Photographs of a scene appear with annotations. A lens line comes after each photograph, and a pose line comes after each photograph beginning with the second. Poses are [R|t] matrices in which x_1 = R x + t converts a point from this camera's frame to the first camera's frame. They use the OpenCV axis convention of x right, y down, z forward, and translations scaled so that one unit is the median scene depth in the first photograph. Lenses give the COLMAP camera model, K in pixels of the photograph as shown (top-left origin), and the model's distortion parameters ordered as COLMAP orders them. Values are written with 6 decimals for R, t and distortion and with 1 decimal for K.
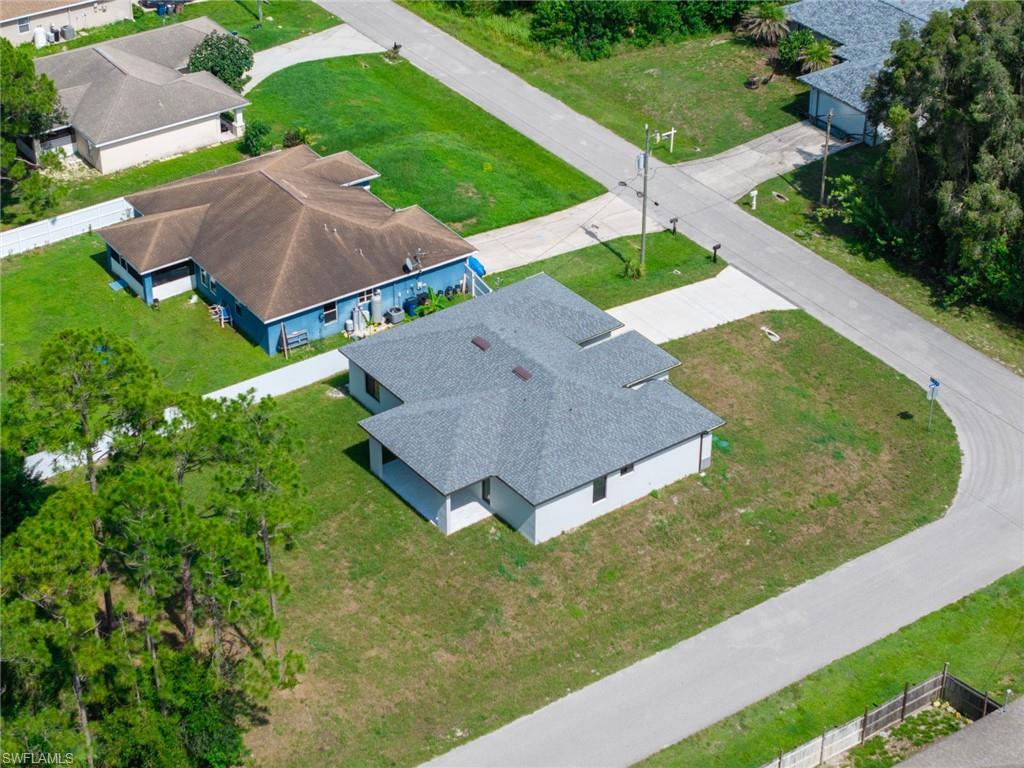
lens RADIAL K [[1991.6, 0, 515.4], [0, 1991.6, 384.1], [0, 0, 1]] dist [-0.082427, 0.250070]
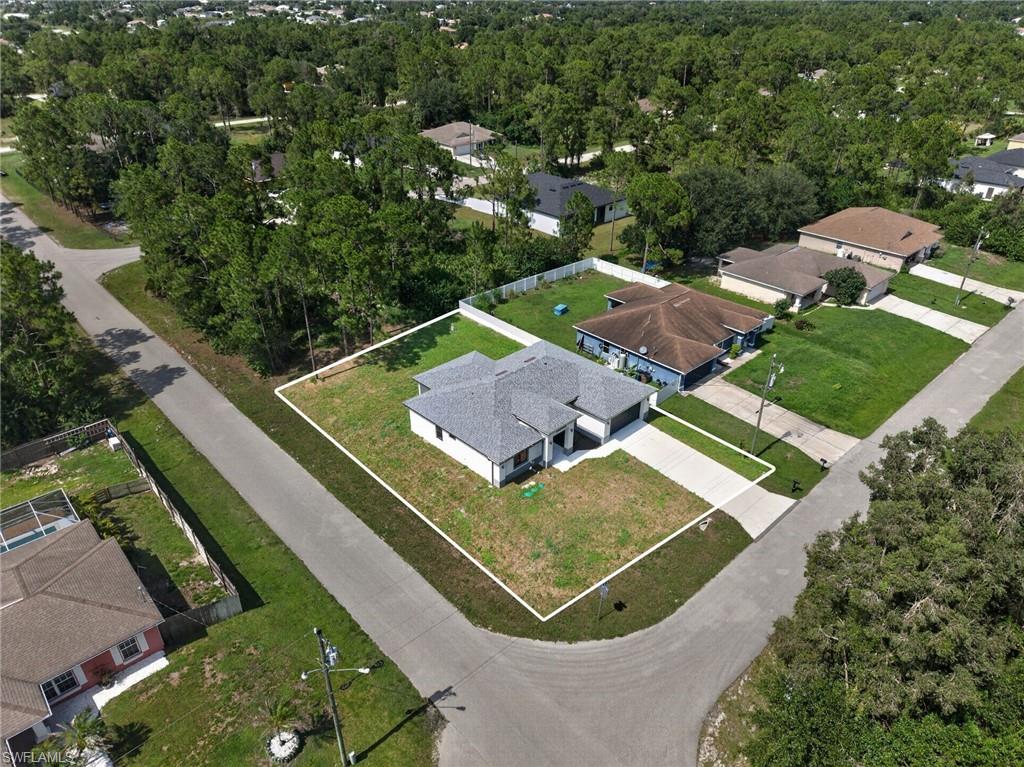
lens RADIAL K [[689.4, 0, 517.2], [0, 689.4, 380.5], [0, 0, 1]] dist [0.059286, -0.082819]
pose [[0.136037, 0.487117, -0.862676, 0.449606], [-0.545552, 0.763685, 0.345192, -0.183358], [0.826962, 0.423676, 0.369637, 0.701115]]
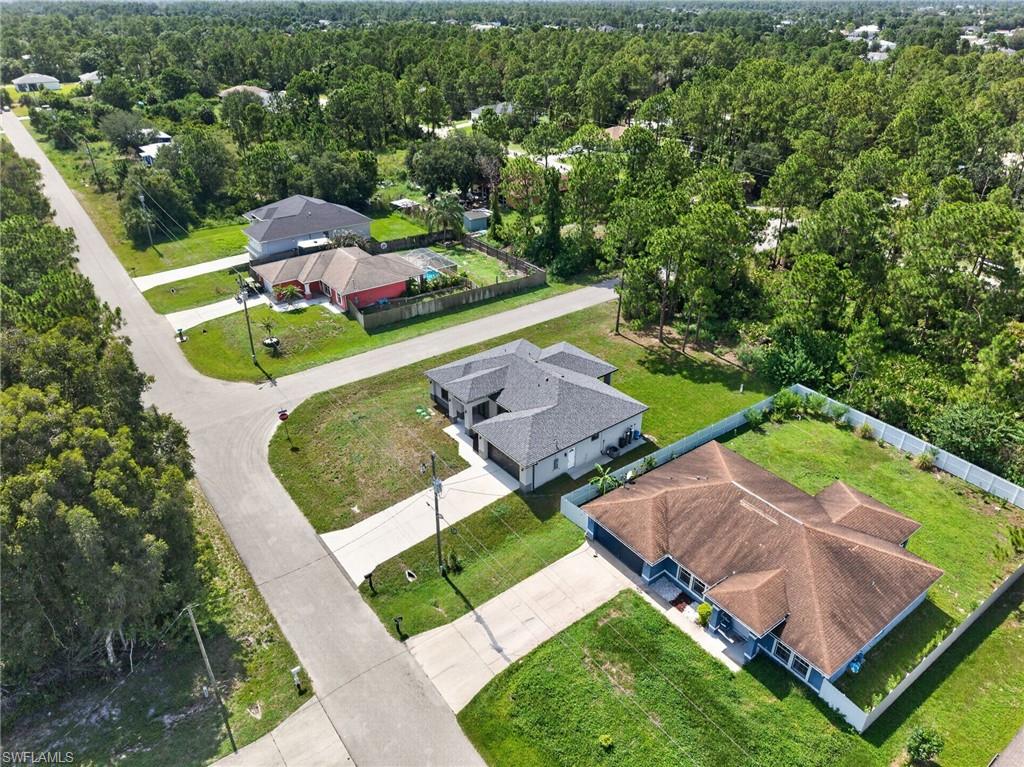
lens RADIAL K [[689.4, 0, 517.2], [0, 689.4, 380.5], [0, 0, 1]] dist [0.059286, -0.082819]
pose [[-0.999632, 0.005891, -0.026486, 0.029916], [-0.020747, 0.463147, 0.886039, -0.477662], [0.017487, 0.886262, -0.462854, 1.144353]]
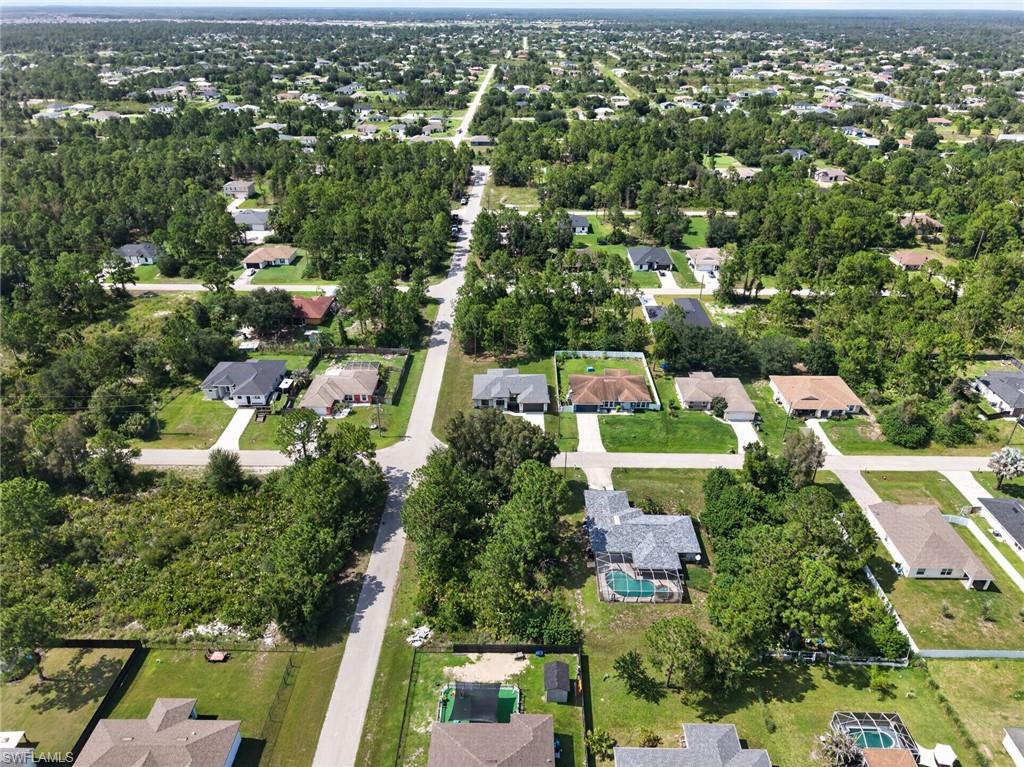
lens RADIAL K [[689.4, 0, 517.2], [0, 689.4, 380.5], [0, 0, 1]] dist [0.059286, -0.082819]
pose [[-0.582638, 0.378960, -0.718973, 1.002376], [-0.452804, 0.583261, 0.674370, -0.960932], [0.674908, 0.718468, -0.168236, 1.140162]]
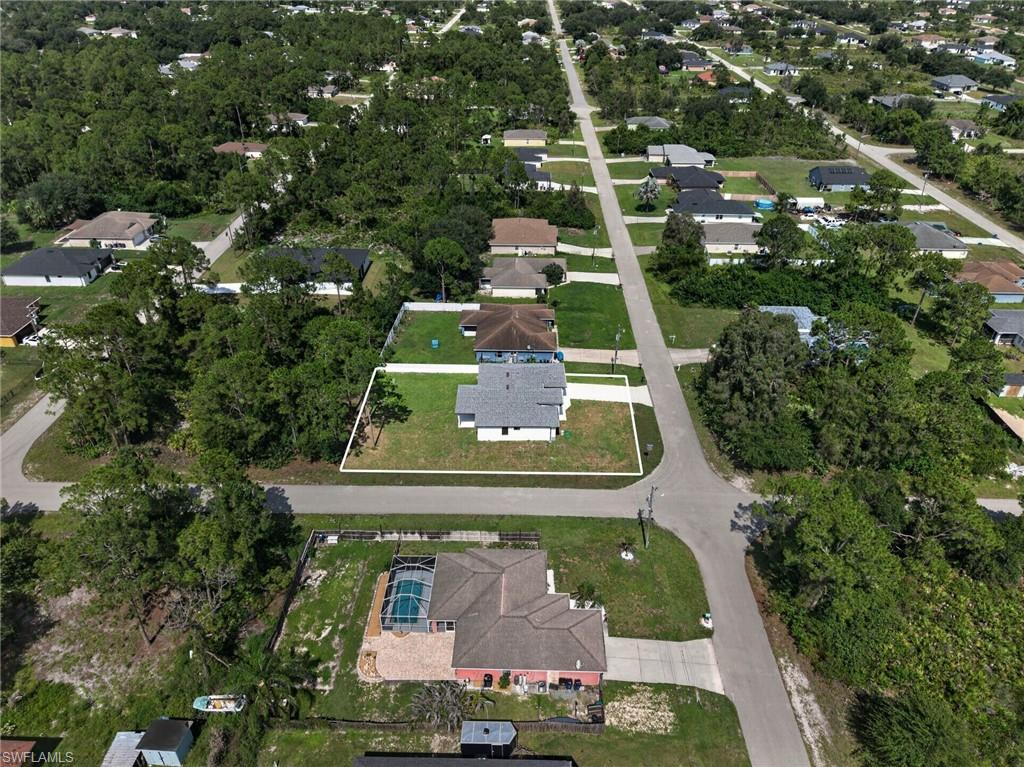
lens RADIAL K [[689.4, 0, 517.2], [0, 689.4, 380.5], [0, 0, 1]] dist [0.059286, -0.082819]
pose [[0.806193, 0.314753, -0.500982, 0.455534], [-0.324709, 0.943215, 0.070066, -0.078932], [0.494588, 0.106187, 0.862617, 0.118171]]
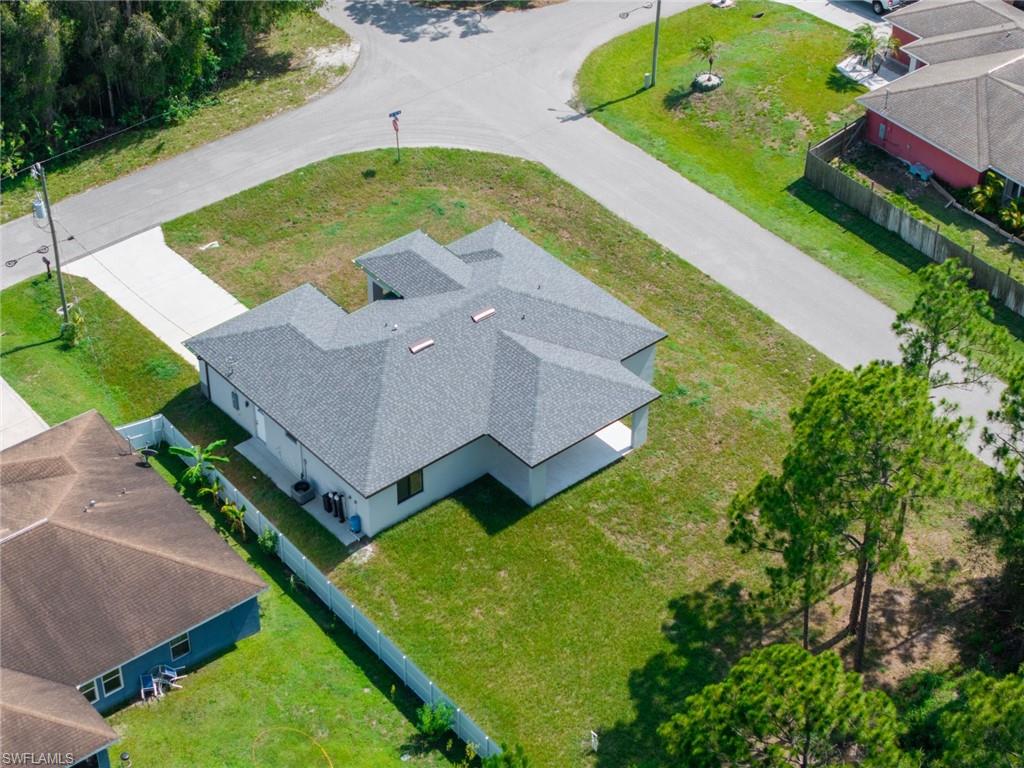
lens RADIAL K [[2078.8, 0, 512.1], [0, 2078.8, 382.1], [0, 0, 1]] dist [-0.369257, 2.231257]
pose [[-0.060728, -0.630212, 0.774045, -0.641260], [0.542844, 0.629915, 0.555453, -0.431272], [-0.837635, 0.453917, 0.303853, 0.634550]]
